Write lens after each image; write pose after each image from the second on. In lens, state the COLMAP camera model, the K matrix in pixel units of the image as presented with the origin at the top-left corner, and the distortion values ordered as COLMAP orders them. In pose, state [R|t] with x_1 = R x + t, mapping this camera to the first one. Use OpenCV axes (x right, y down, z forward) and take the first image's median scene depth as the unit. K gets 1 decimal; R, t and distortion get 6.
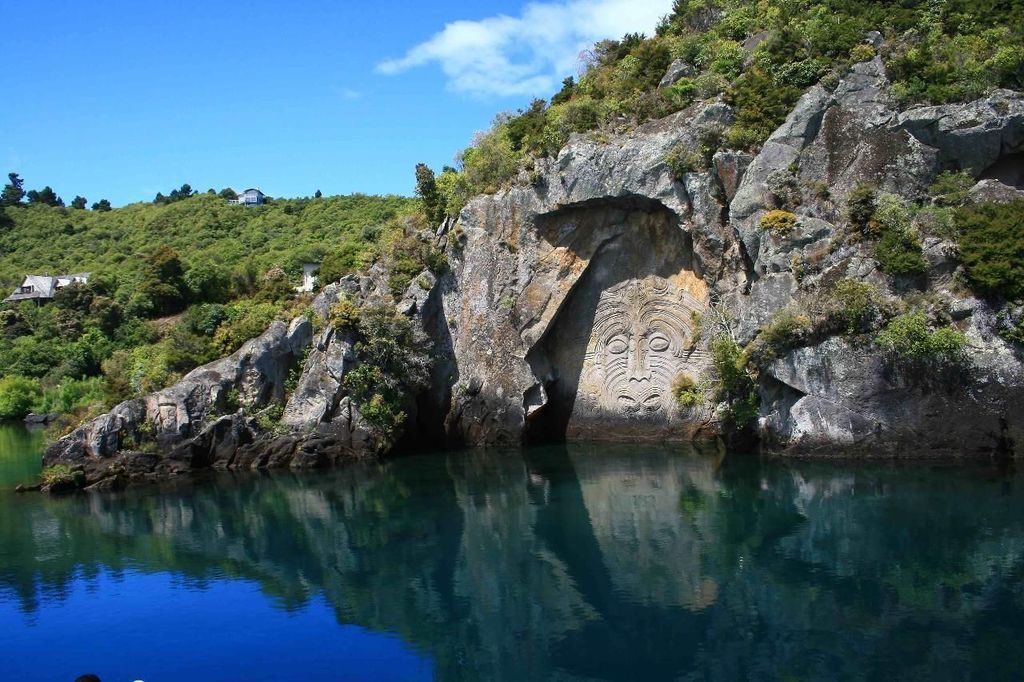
lens RADIAL K [[995.6, 0, 512.0], [0, 995.6, 341.0], [0, 0, 1]] dist [0.052717, -0.000158]
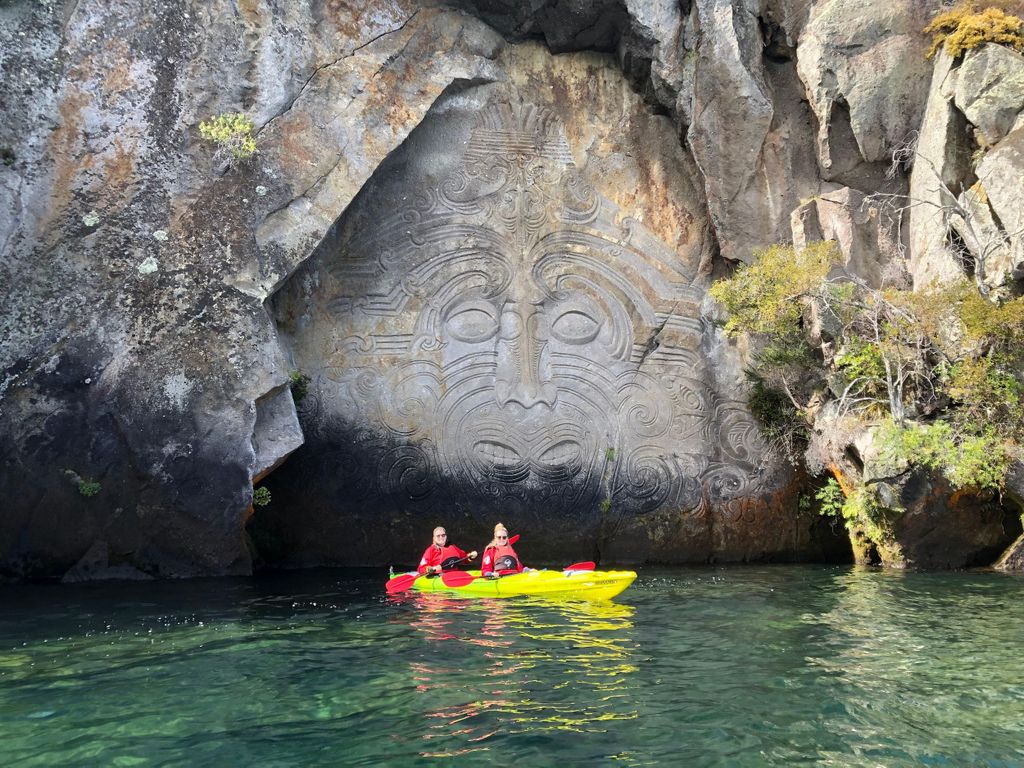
lens RADIAL K [[847.8, 0, 512.0], [0, 847.8, 384.0], [0, 0, 1]] dist [0.071647, -0.072231]
pose [[0.751194, 0.150630, 0.642665, -0.106686], [-0.037014, 0.981695, -0.186829, 0.096001], [-0.659043, 0.116557, 0.743019, 0.729676]]
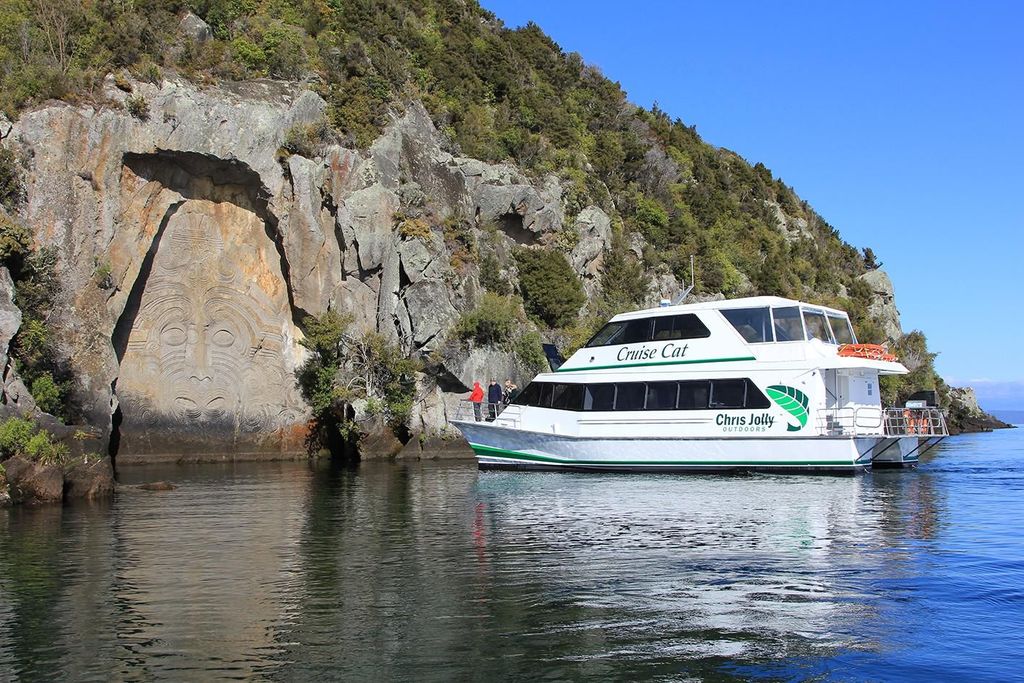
lens RADIAL K [[1185.5, 0, 512.0], [0, 1185.5, 341.5], [0, 0, 1]] dist [-0.083948, 0.031770]
pose [[0.273327, 0.109860, 0.955627, -0.734624], [-0.021362, 0.993905, -0.108150, 0.107393], [-0.961684, 0.009146, 0.274008, 0.475784]]
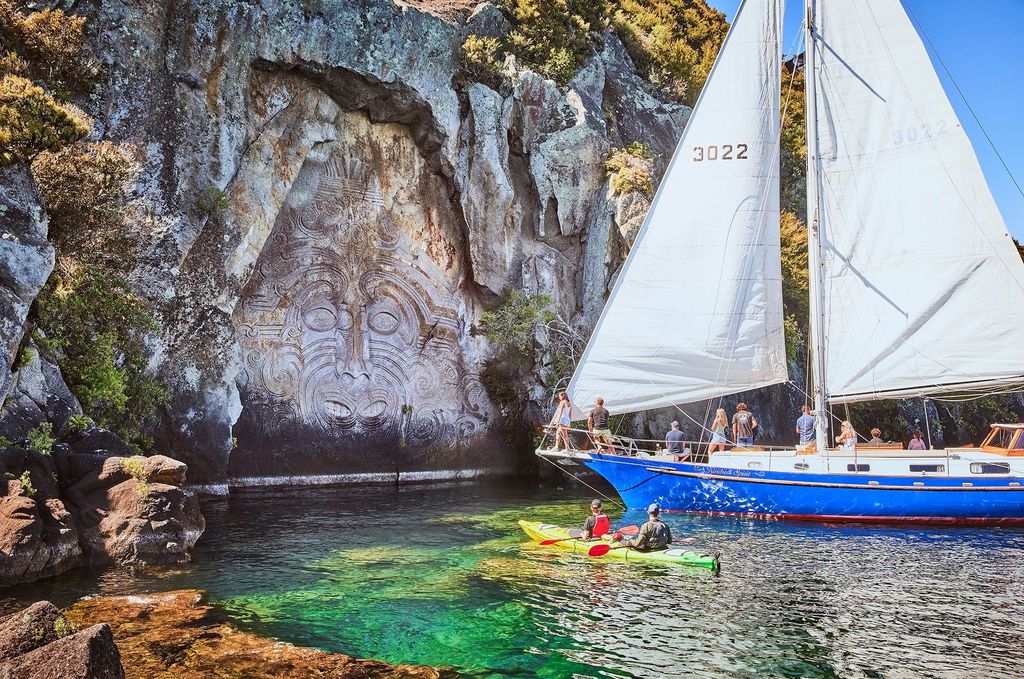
lens RADIAL K [[995.6, 0, 512.0], [0, 995.6, 339.5], [0, 0, 1]] dist [0.052717, -0.000158]
pose [[0.350555, 0.124458, 0.928236, -0.414475], [-0.030028, 0.992115, -0.121683, 0.088101], [-0.936061, 0.014784, 0.351528, 0.680993]]
